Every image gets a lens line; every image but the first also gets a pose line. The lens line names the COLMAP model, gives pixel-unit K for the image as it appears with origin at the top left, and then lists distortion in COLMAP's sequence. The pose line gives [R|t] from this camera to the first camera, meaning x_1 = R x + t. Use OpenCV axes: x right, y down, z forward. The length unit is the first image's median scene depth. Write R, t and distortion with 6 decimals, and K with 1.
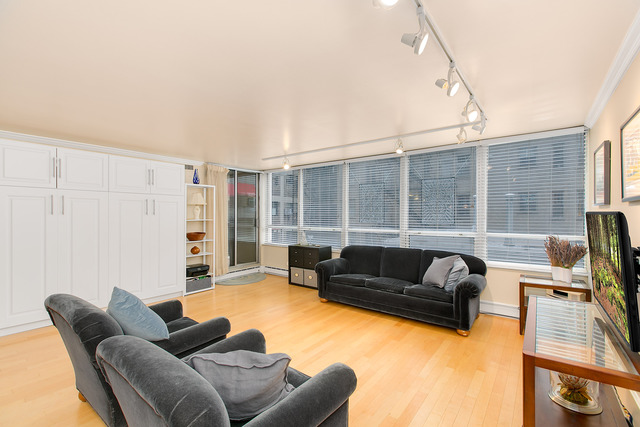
lens RADIAL K [[291.4, 0, 316.7], [0, 291.4, 214.5], [0, 0, 1]] dist [0.003285, -0.002406]
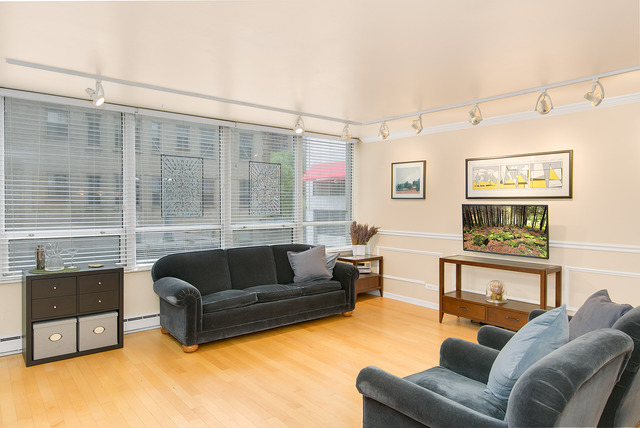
lens RADIAL K [[428.0, 0, 316.0], [0, 428.0, 202.9], [0, 0, 1]] dist [0.010299, 0.000107]
pose [[0.206652, 0.001697, 0.978413, -0.840527], [-0.003569, 0.999993, -0.000981, -0.002687], [-0.978408, -0.003289, 0.206657, 0.618650]]
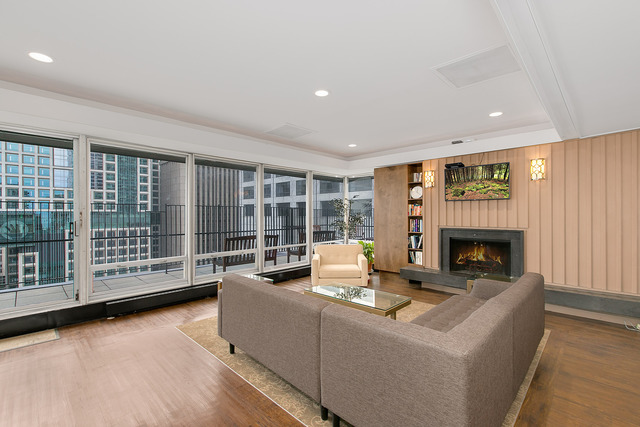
lens RADIAL K [[291.4, 0, 318.2], [0, 291.4, 215.9], [0, 0, 1]] dist [0.003285, -0.002406]
pose [[0.105637, 0.000486, 0.994405, -0.811690], [0.006583, 0.999978, -0.001188, 0.185378], [-0.994383, 0.006672, 0.105632, 0.849796]]
